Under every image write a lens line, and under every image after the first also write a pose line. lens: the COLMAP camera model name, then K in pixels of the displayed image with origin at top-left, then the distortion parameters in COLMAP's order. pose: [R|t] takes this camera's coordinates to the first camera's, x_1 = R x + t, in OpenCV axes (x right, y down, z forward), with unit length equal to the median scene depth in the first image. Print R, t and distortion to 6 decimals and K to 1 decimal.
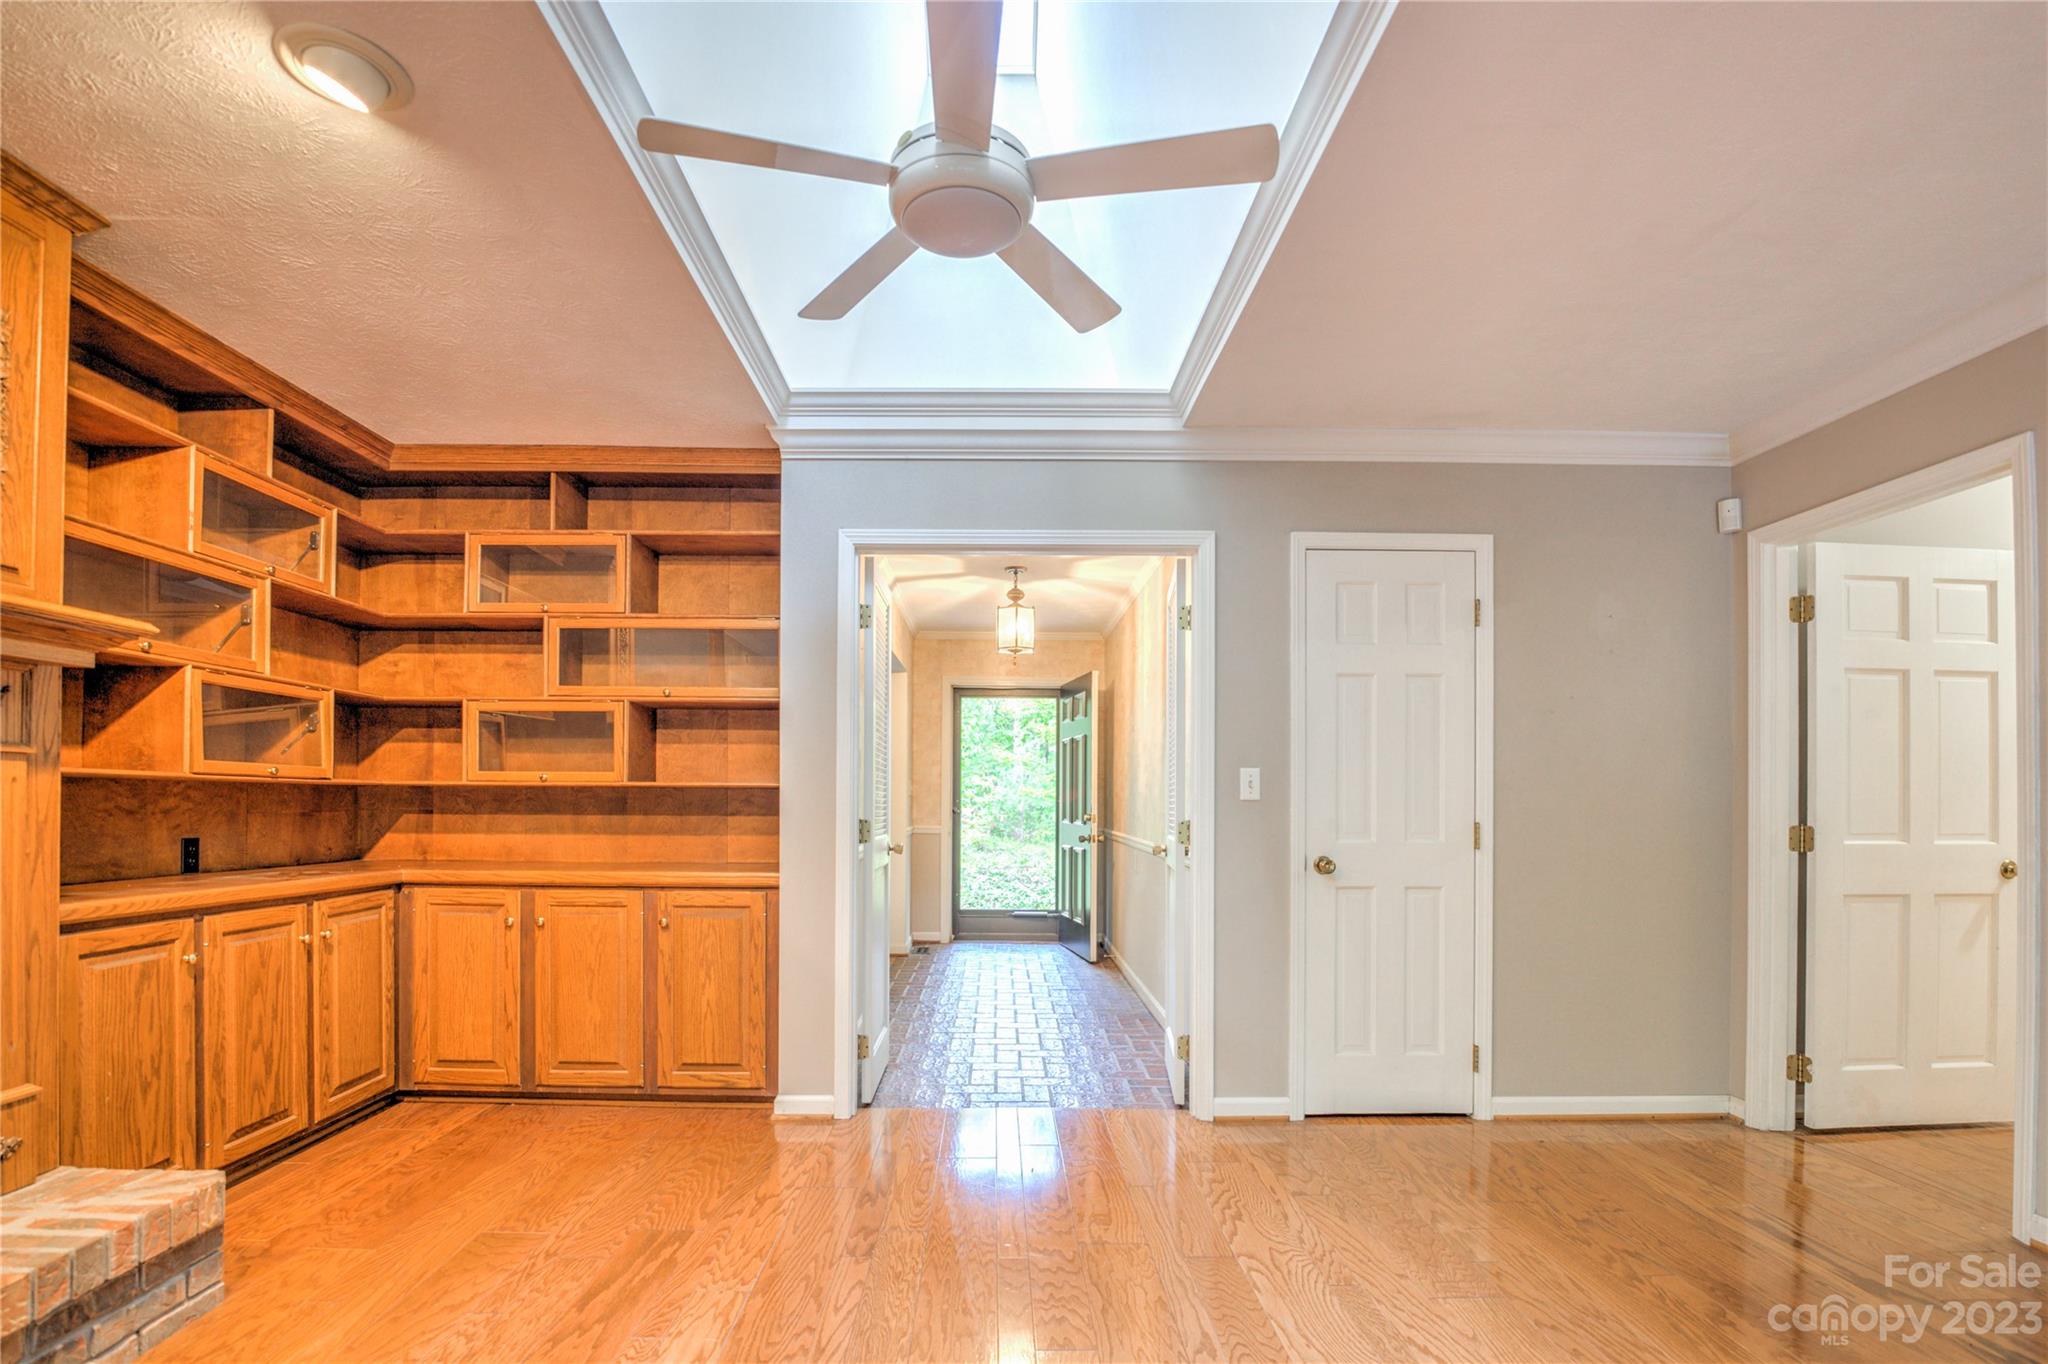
lens RADIAL K [[842.8, 0, 1054.6], [0, 842.8, 680.7], [0, 0, 1]] dist [-0.013737, 0.000133]
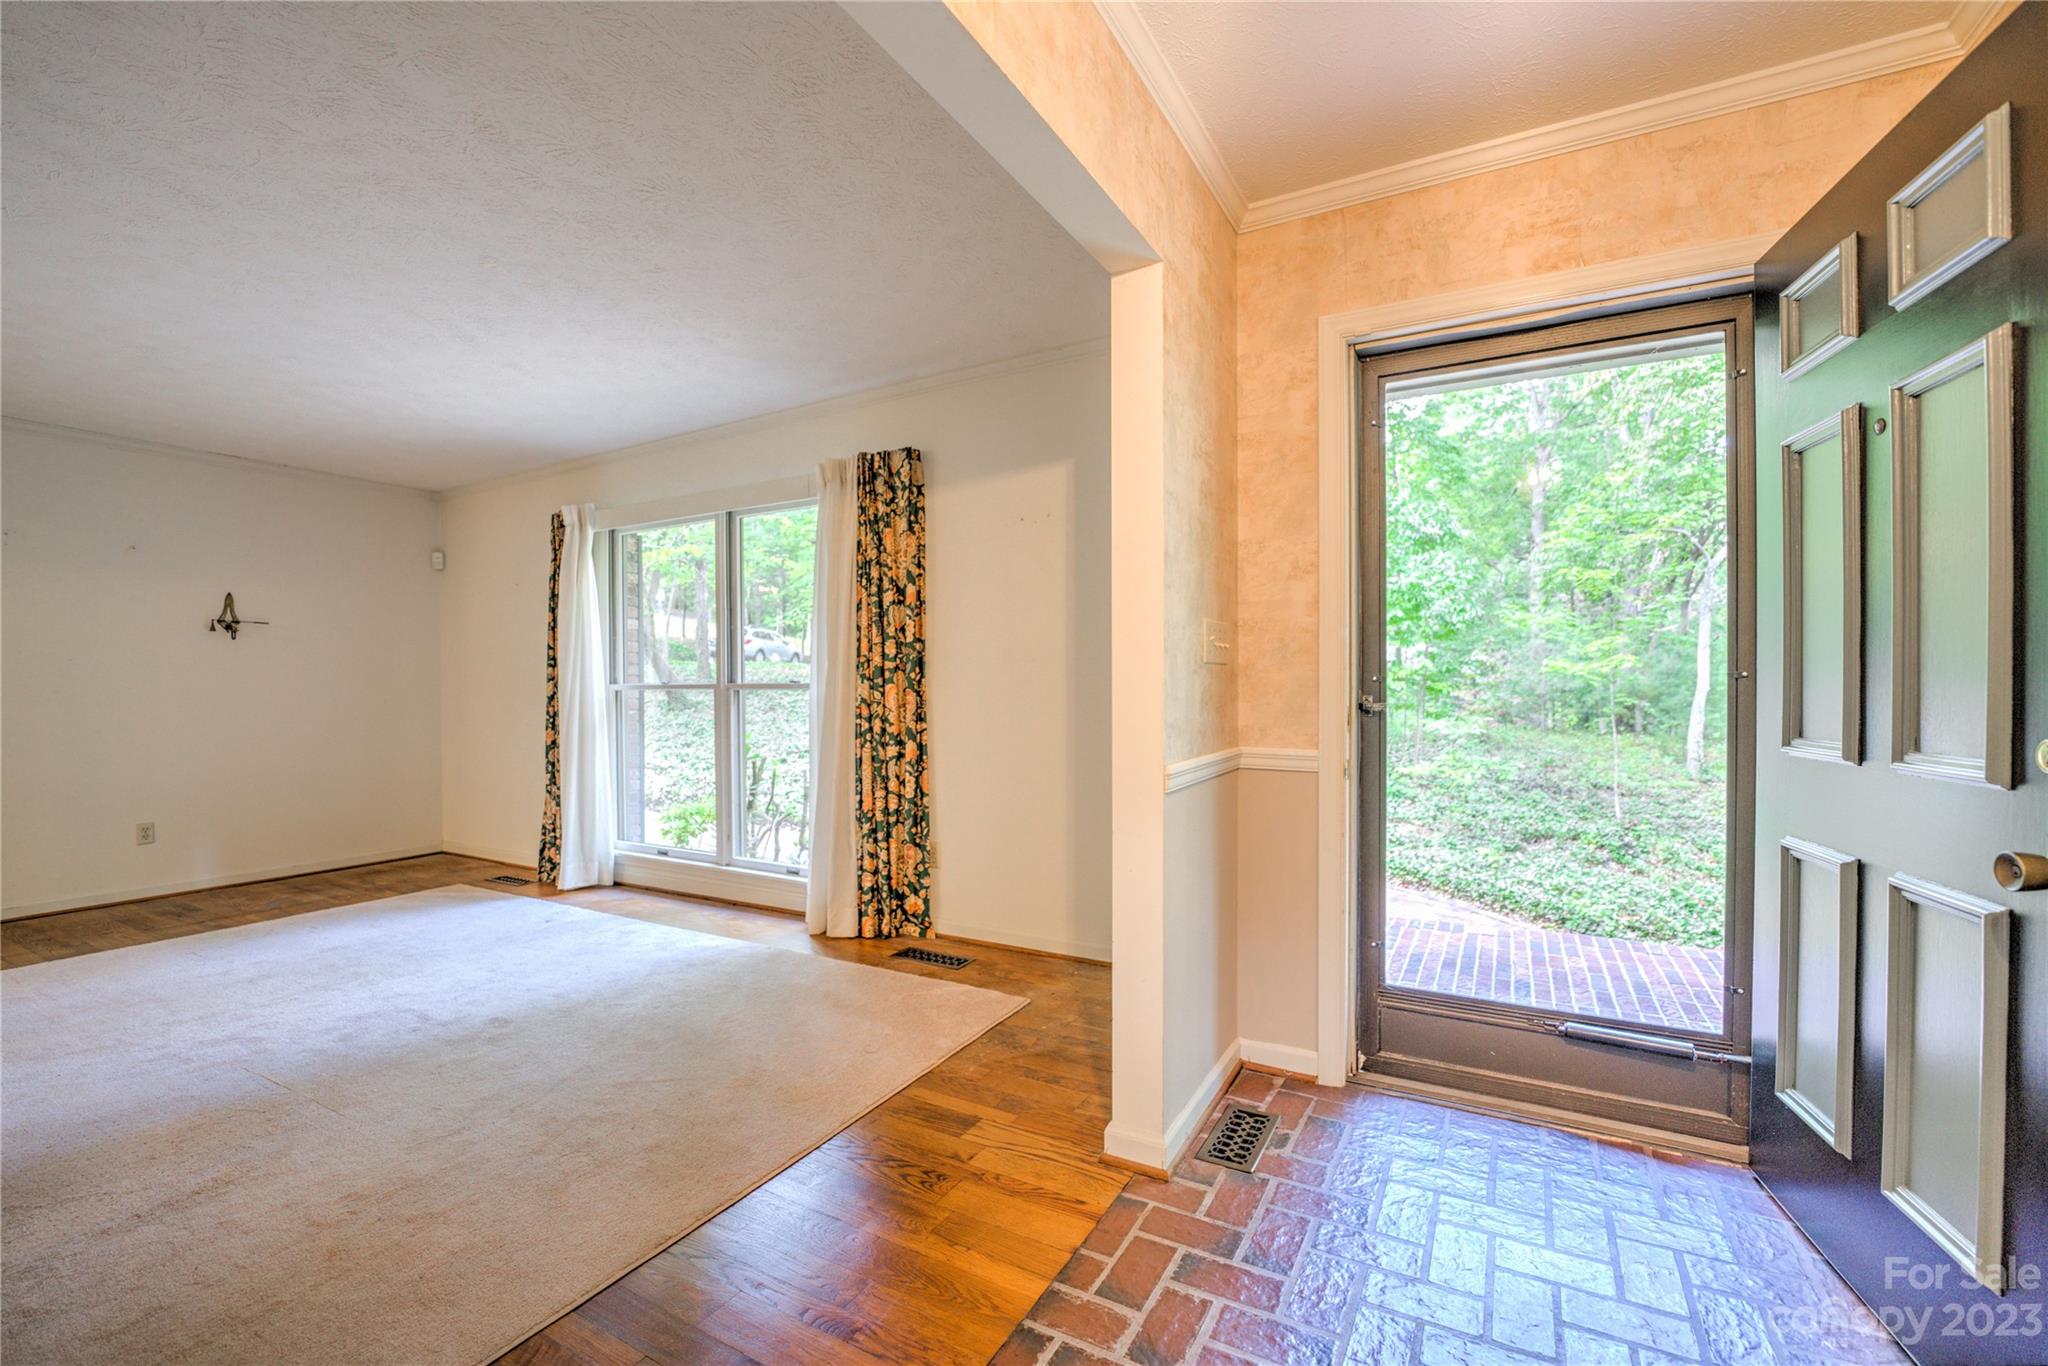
lens RADIAL K [[842.8, 0, 1054.6], [0, 842.8, 681.7], [0, 0, 1]] dist [-0.013737, 0.000133]
pose [[0.846120, 0.005350, -0.532966, -0.041493], [0.070871, 0.989941, 0.122450, 0.091196], [0.528260, -0.141379, 0.837230, 0.637678]]
